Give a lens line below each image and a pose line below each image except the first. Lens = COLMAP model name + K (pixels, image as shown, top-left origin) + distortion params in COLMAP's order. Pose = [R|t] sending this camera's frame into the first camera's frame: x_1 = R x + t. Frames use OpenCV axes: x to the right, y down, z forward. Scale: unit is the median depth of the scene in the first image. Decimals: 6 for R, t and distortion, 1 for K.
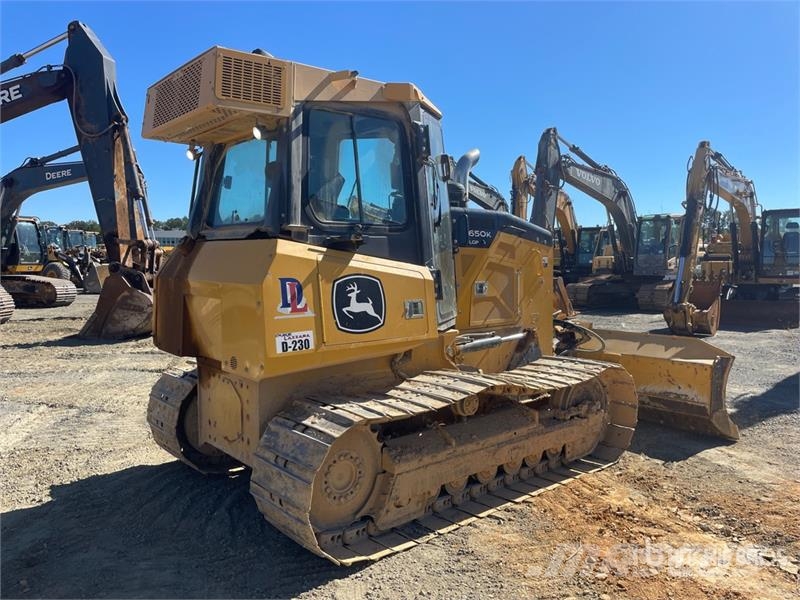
lens RADIAL K [[602.8, 0, 400.0], [0, 602.8, 295.7], [0, 0, 1]] dist [0.093377, -0.118196]
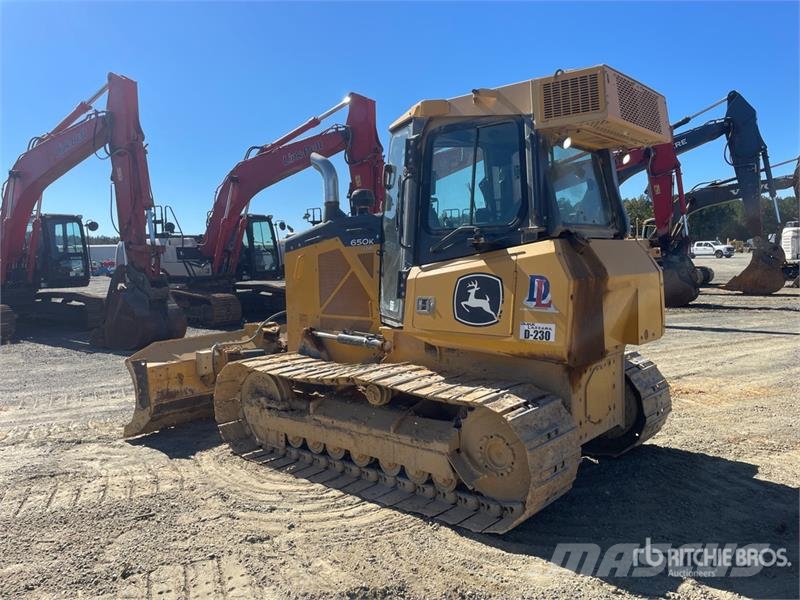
lens RADIAL K [[602.8, 0, 395.5], [0, 602.8, 293.0], [0, 0, 1]] dist [0.093377, -0.118196]
pose [[0.137552, 0.080123, -0.987248, 0.985954], [-0.036244, 0.996462, 0.075821, -0.076126], [0.989831, 0.025353, 0.139970, 0.675723]]
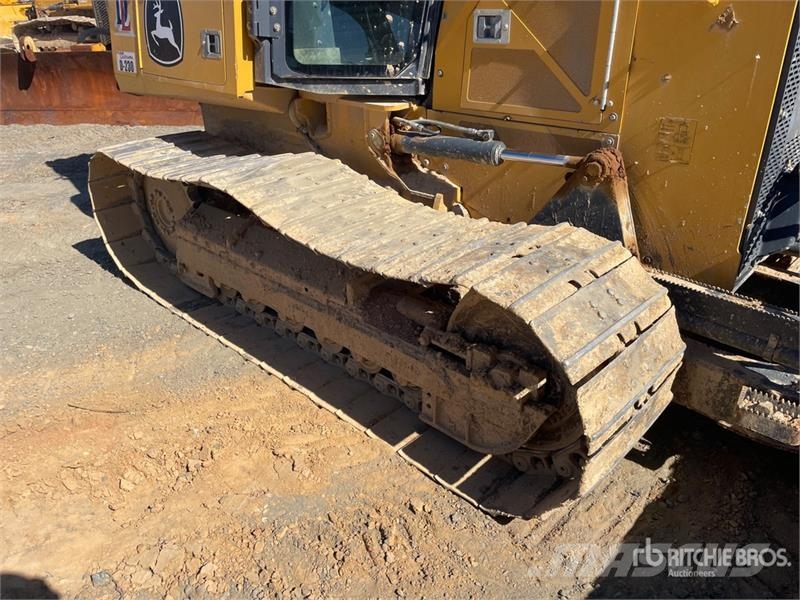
lens RADIAL K [[602.8, 0, 400.1], [0, 602.8, 295.1], [0, 0, 1]] dist [0.093377, -0.118196]
pose [[0.106847, 0.449335, -0.886951, 0.854711], [-0.040987, 0.893289, 0.447609, -0.047586], [0.993430, -0.011473, 0.113862, 1.190401]]
